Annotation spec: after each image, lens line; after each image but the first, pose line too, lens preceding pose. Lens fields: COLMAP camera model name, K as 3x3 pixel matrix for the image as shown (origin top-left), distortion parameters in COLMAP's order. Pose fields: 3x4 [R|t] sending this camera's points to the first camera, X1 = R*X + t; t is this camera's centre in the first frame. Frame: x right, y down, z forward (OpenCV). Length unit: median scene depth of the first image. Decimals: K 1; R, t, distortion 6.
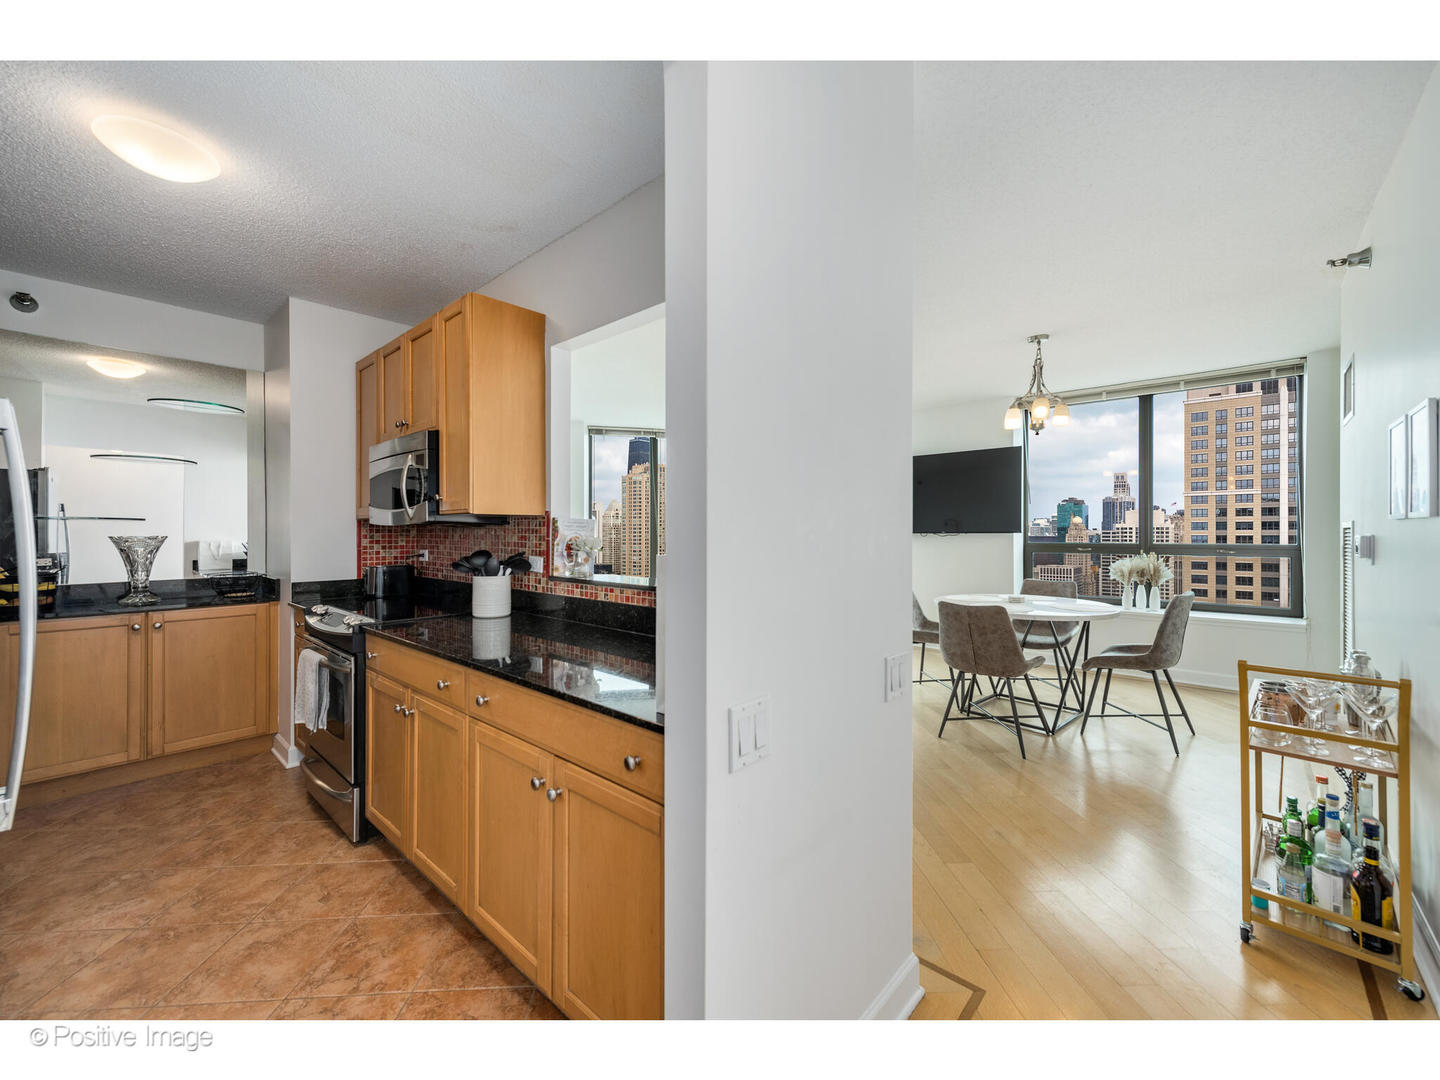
lens RADIAL K [[560.0, 0, 723.2], [0, 560.0, 529.3], [0, 0, 1]] dist [0.006782, -0.001154]
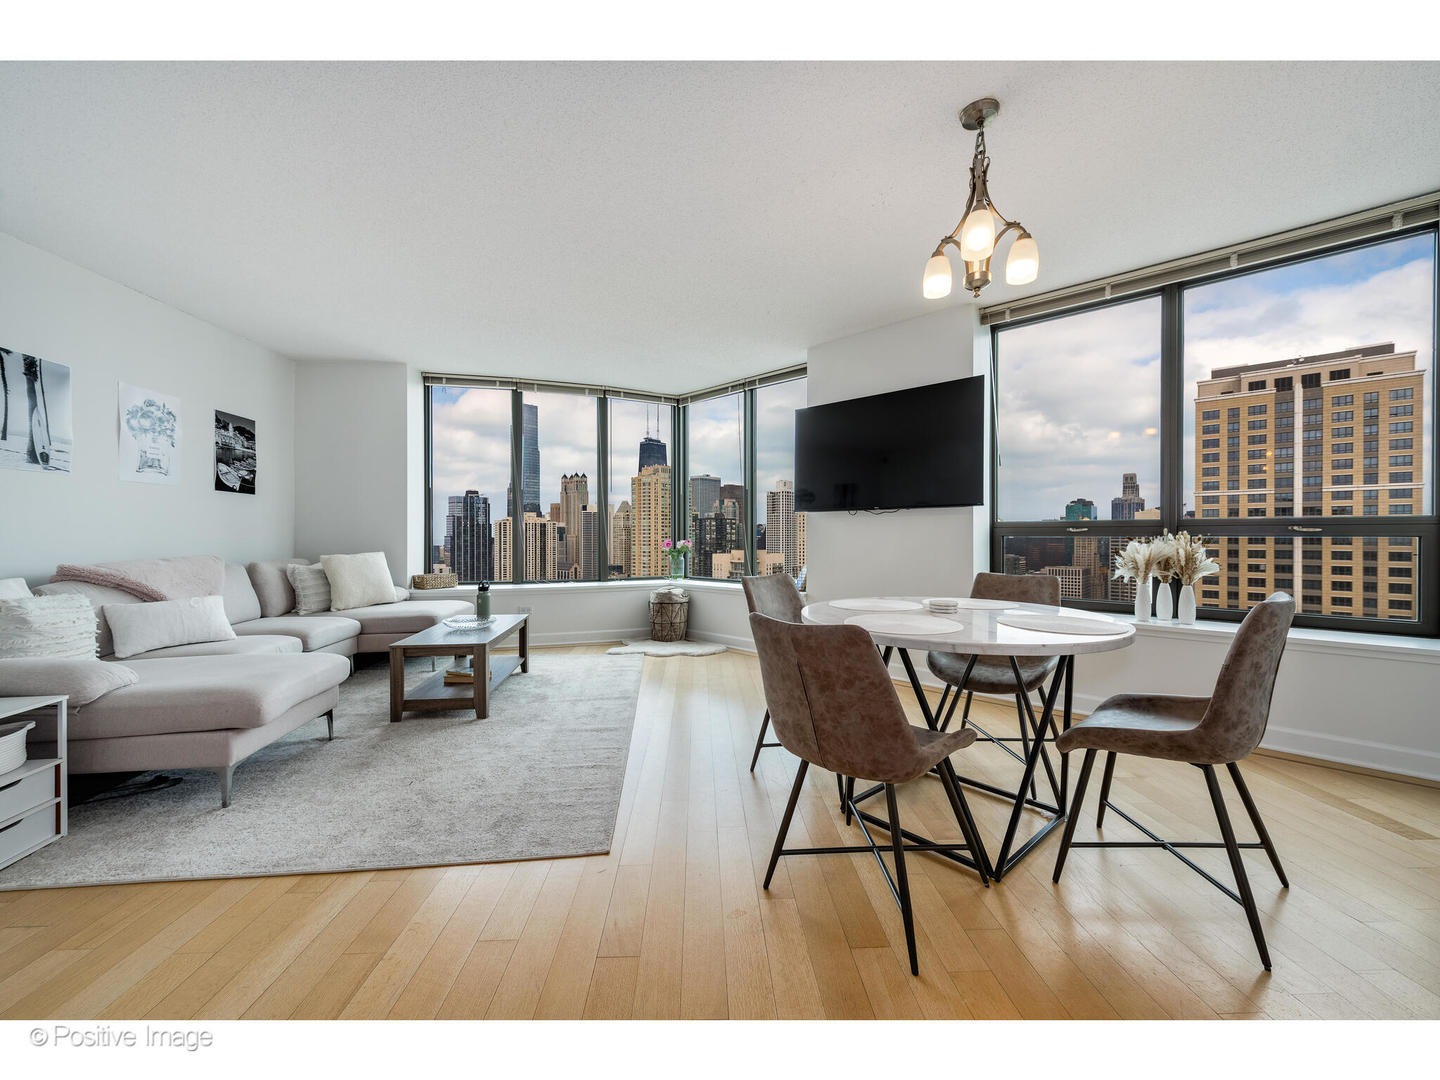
lens RADIAL K [[560.0, 0, 725.9], [0, 560.0, 532.1], [0, 0, 1]] dist [0.006782, -0.001154]
pose [[0.999971, 0.000462, -0.007567, 0.392005], [-0.000440, 0.999995, 0.002978, 0.062206], [0.007568, -0.002974, 0.999967, 0.560995]]
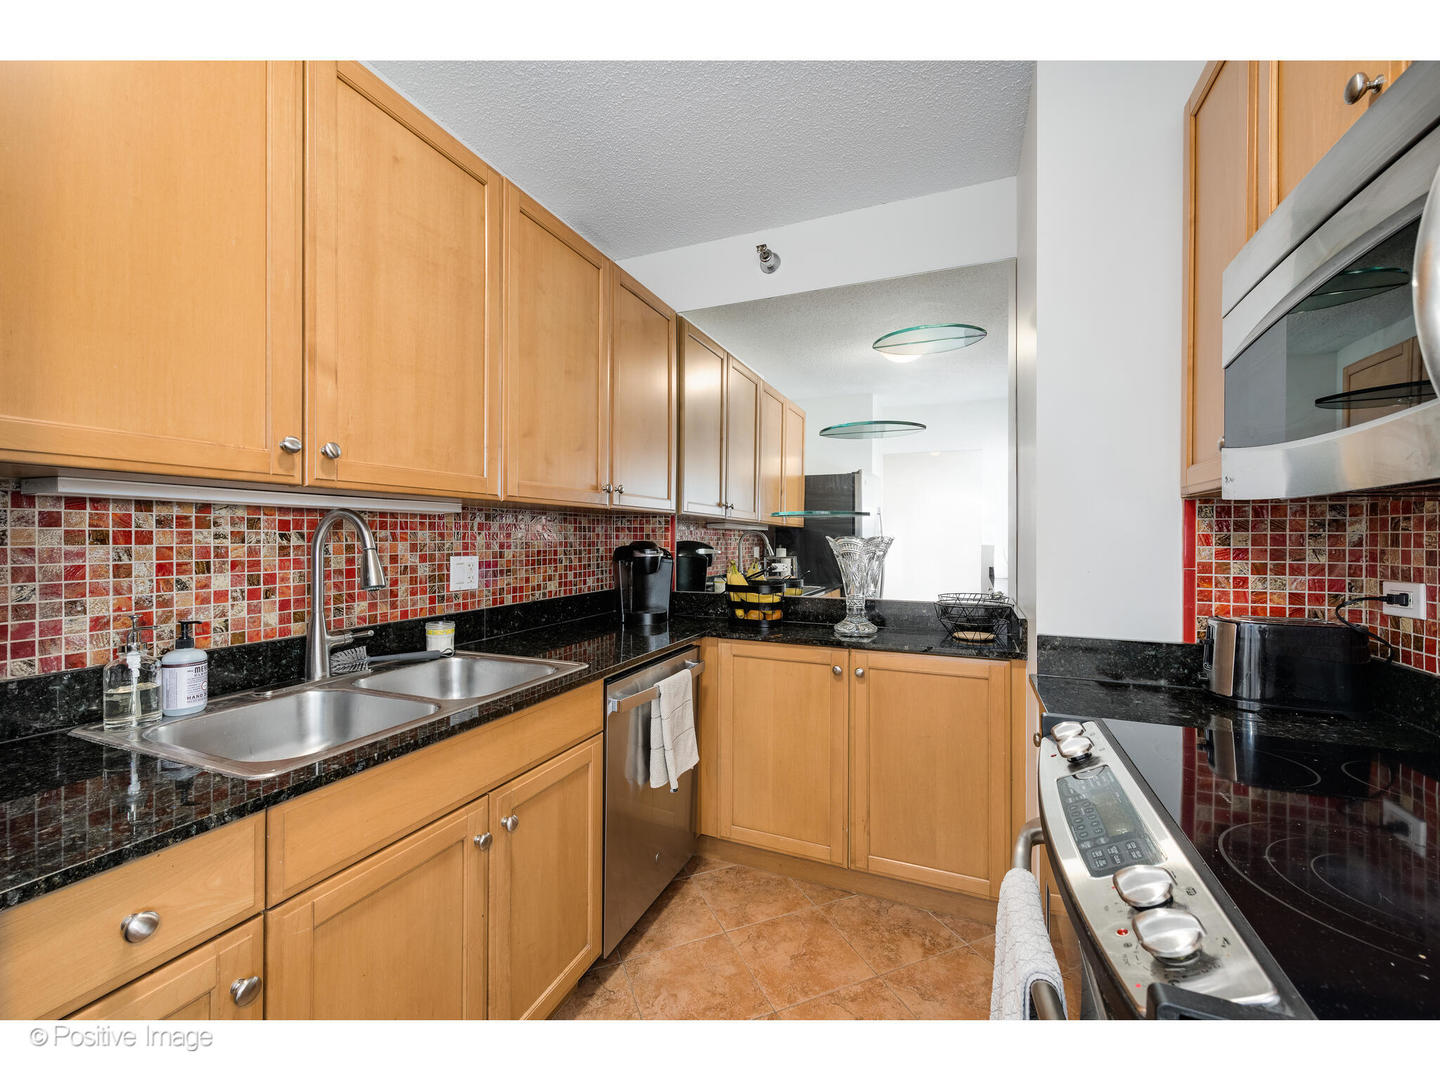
lens RADIAL K [[583.8, 0, 723.5], [0, 583.8, 538.1], [0, 0, 1]] dist [0.001190, -0.000217]
pose [[0.317104, 0.003863, -0.948383, -0.376218], [-0.000249, 0.999992, 0.003990, 0.011108], [0.948391, -0.001029, 0.317102, 0.580181]]
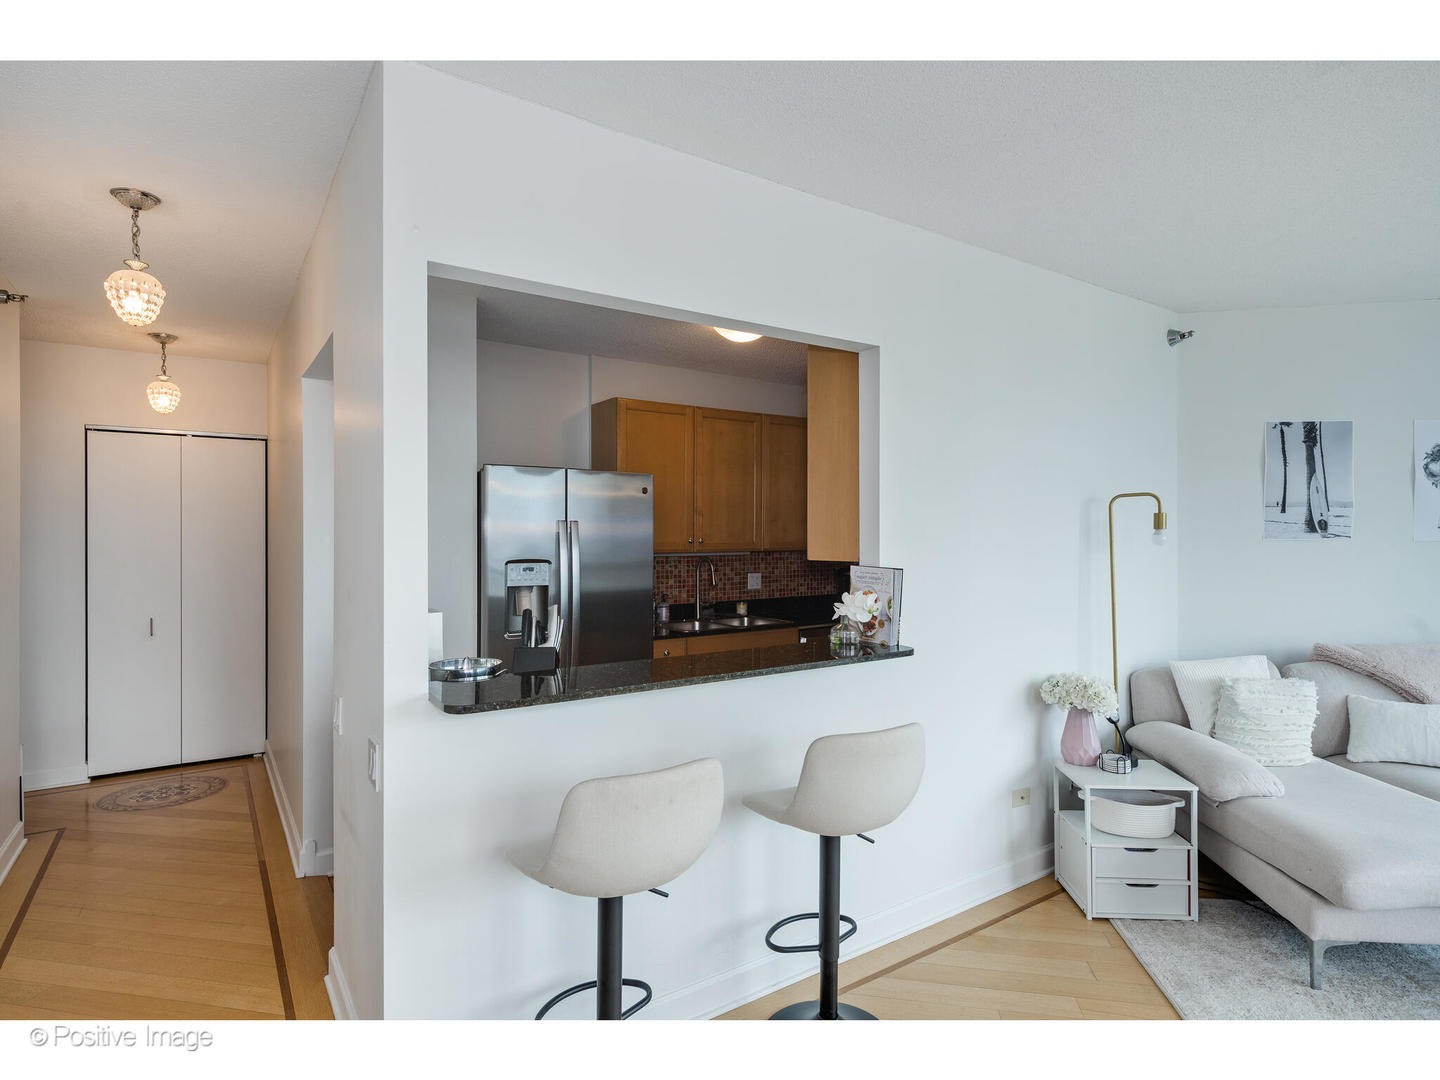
lens RADIAL K [[756.3, 0, 725.4], [0, 756.3, 548.9], [0, 0, 1]] dist [0.004969, -0.004201]
pose [[-0.245006, 0.015221, -0.969402, 0.632100], [0.009061, 0.999869, 0.013409, -0.046159], [0.969479, -0.005498, -0.245112, 0.874460]]
